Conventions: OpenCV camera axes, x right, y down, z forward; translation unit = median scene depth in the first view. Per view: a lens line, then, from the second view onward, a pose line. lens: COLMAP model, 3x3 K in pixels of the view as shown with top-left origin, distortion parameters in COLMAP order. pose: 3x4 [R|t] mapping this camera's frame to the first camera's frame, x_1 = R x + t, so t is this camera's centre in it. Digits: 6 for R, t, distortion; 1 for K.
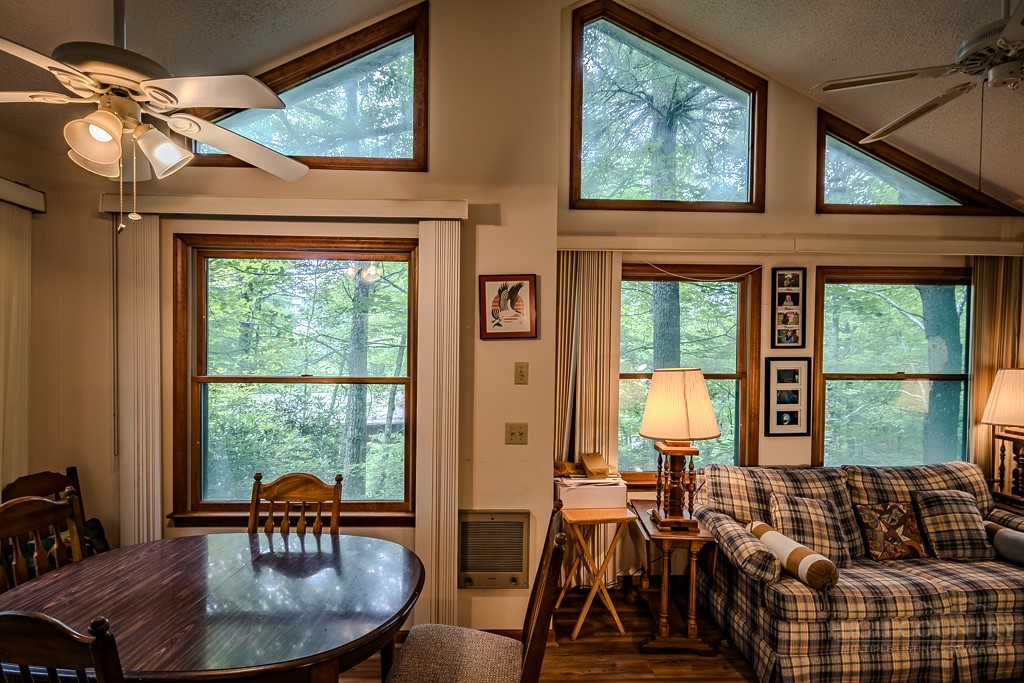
lens RADIAL K [[517.1, 0, 511.7], [0, 517.1, 355.9], [0, 0, 1]] dist [0.005593, -0.004821]
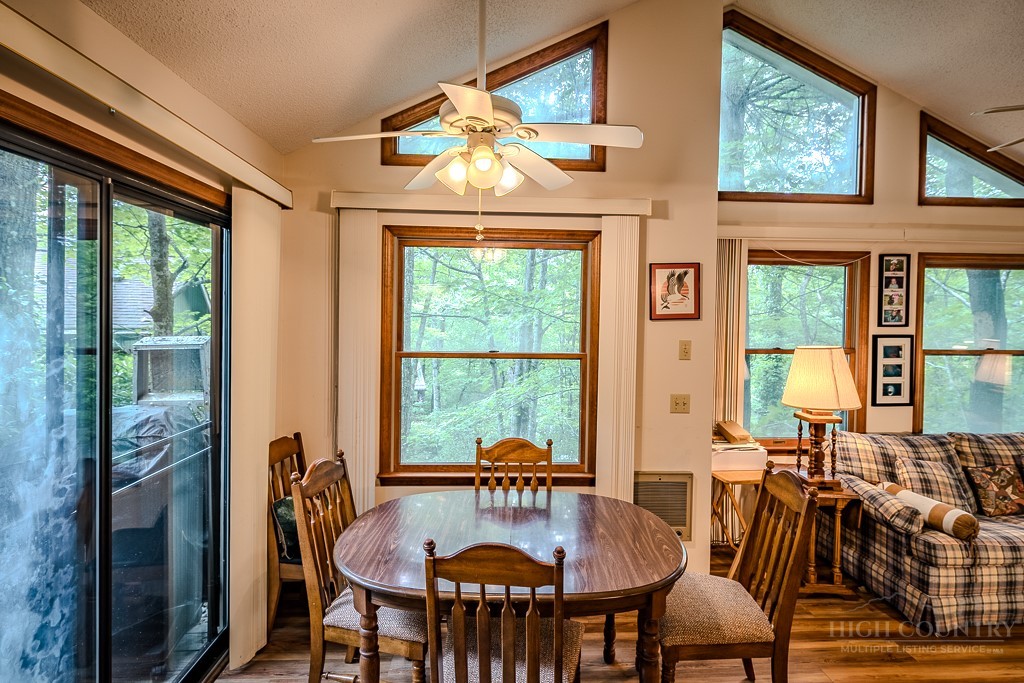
lens RADIAL K [[517.1, 0, 512.4], [0, 517.1, 321.5], [0, 0, 1]] dist [0.005593, -0.004821]
pose [[0.999907, 0.004258, 0.012944, -0.354403], [-0.004223, 0.999987, -0.002725, -0.023386], [-0.012955, 0.002670, 0.999913, -0.117975]]
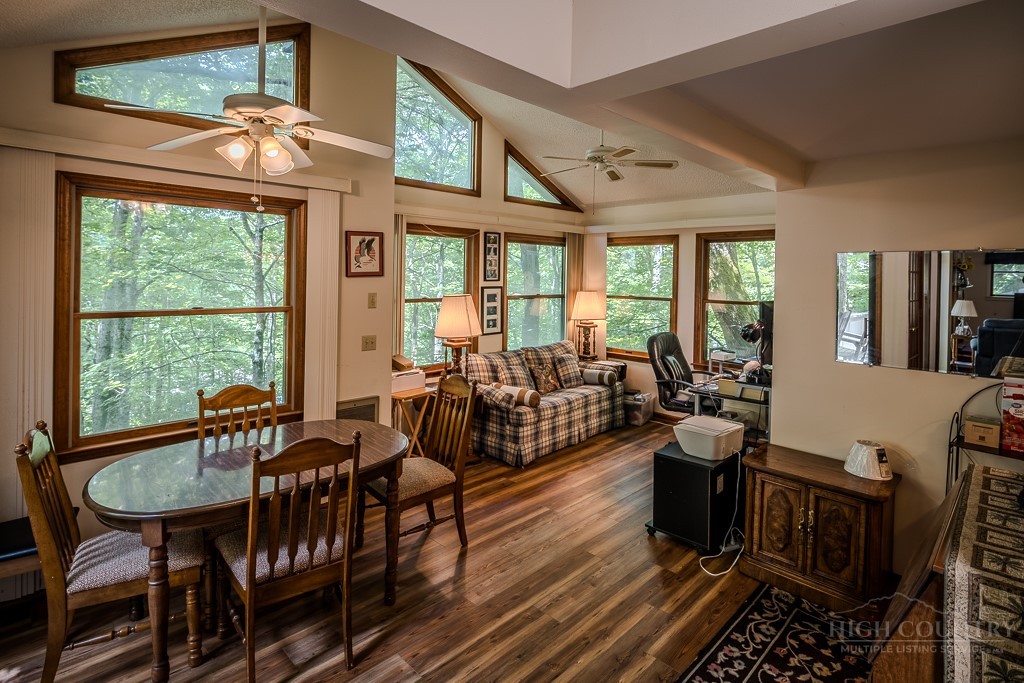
lens RADIAL K [[517.1, 0, 520.1], [0, 517.1, 279.7], [0, 0, 1]] dist [0.005593, -0.004821]
pose [[0.727696, -0.002631, 0.685894, -0.634337], [0.006256, 0.999977, -0.002801, -0.016844], [-0.685871, 0.006329, 0.727696, -0.309735]]
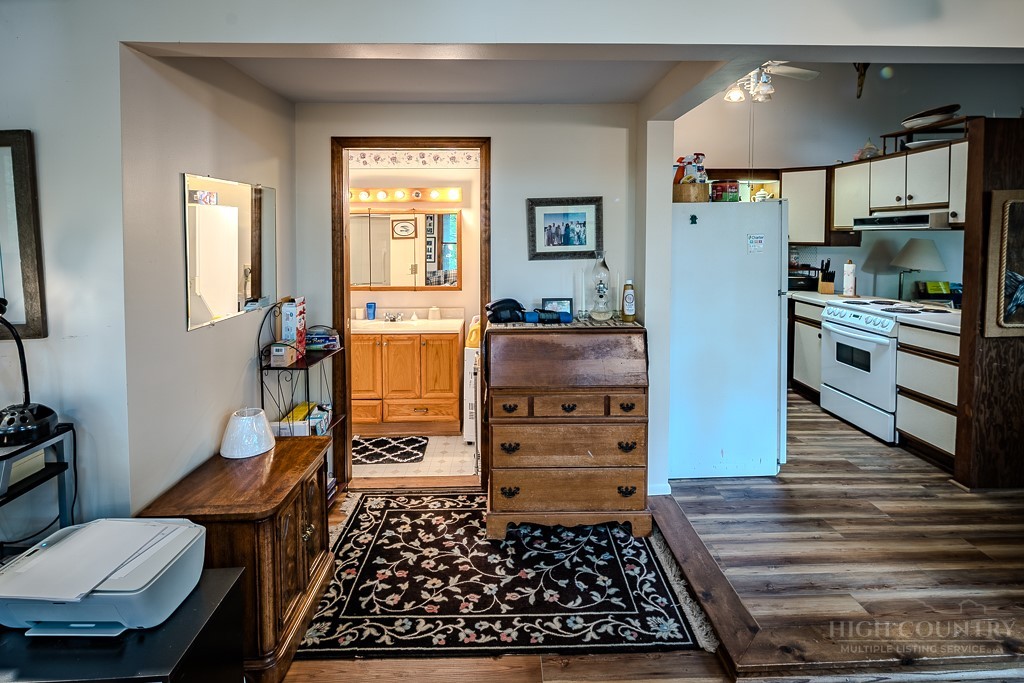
lens RADIAL K [[517.1, 0, 507.8], [0, 517.1, 254.1], [0, 0, 1]] dist [0.005593, -0.004821]
pose [[-0.999723, -0.005886, 0.022796, 0.071058], [-0.004358, 0.997776, 0.066507, -0.009972], [-0.023136, 0.066390, -0.997526, 0.703366]]
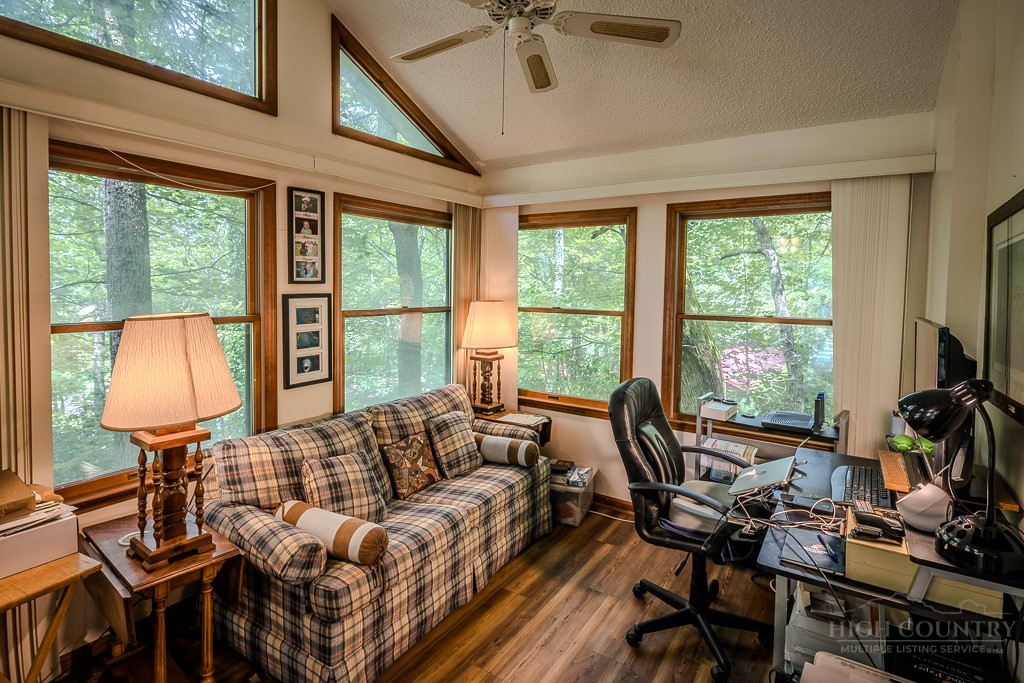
lens RADIAL K [[517.1, 0, 522.2], [0, 517.1, 307.0], [0, 0, 1]] dist [0.005593, -0.004821]
pose [[0.576071, -0.034473, 0.816673, 0.041247], [0.008593, 0.999310, 0.036121, -0.004501], [-0.817355, -0.013791, 0.575970, 0.251527]]
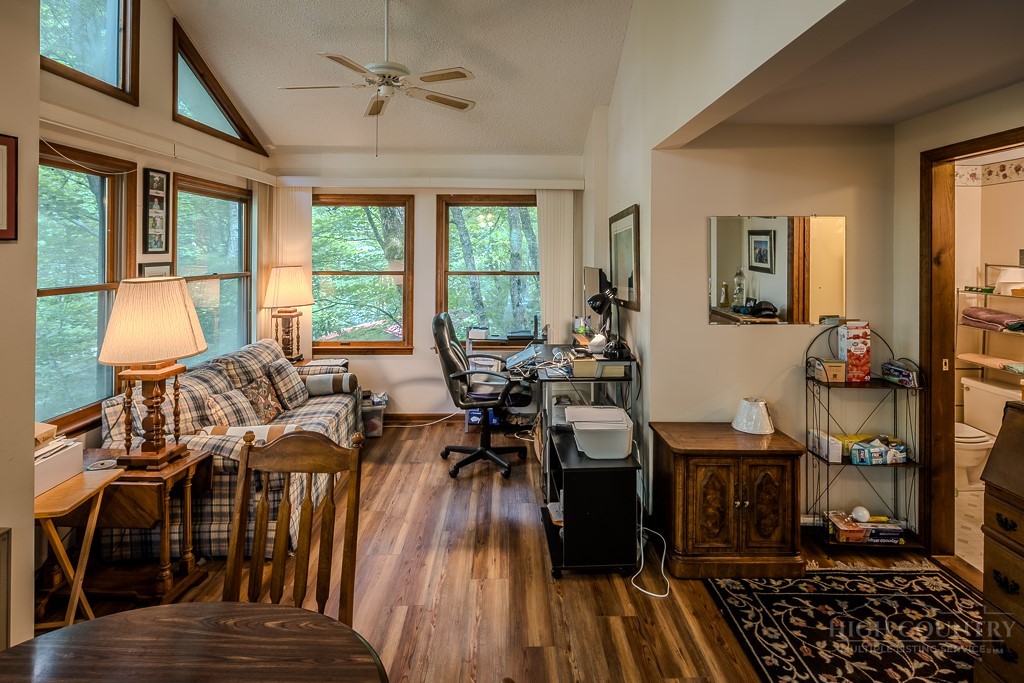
lens RADIAL K [[539.3, 0, 523.3], [0, 539.3, 249.9], [0, 0, 1]] dist [0.001167, -0.002932]
pose [[0.013458, -0.001806, 0.999908, -0.551428], [0.019702, 0.999805, 0.001540, -0.011535], [-0.999715, 0.019679, 0.013491, 0.364120]]
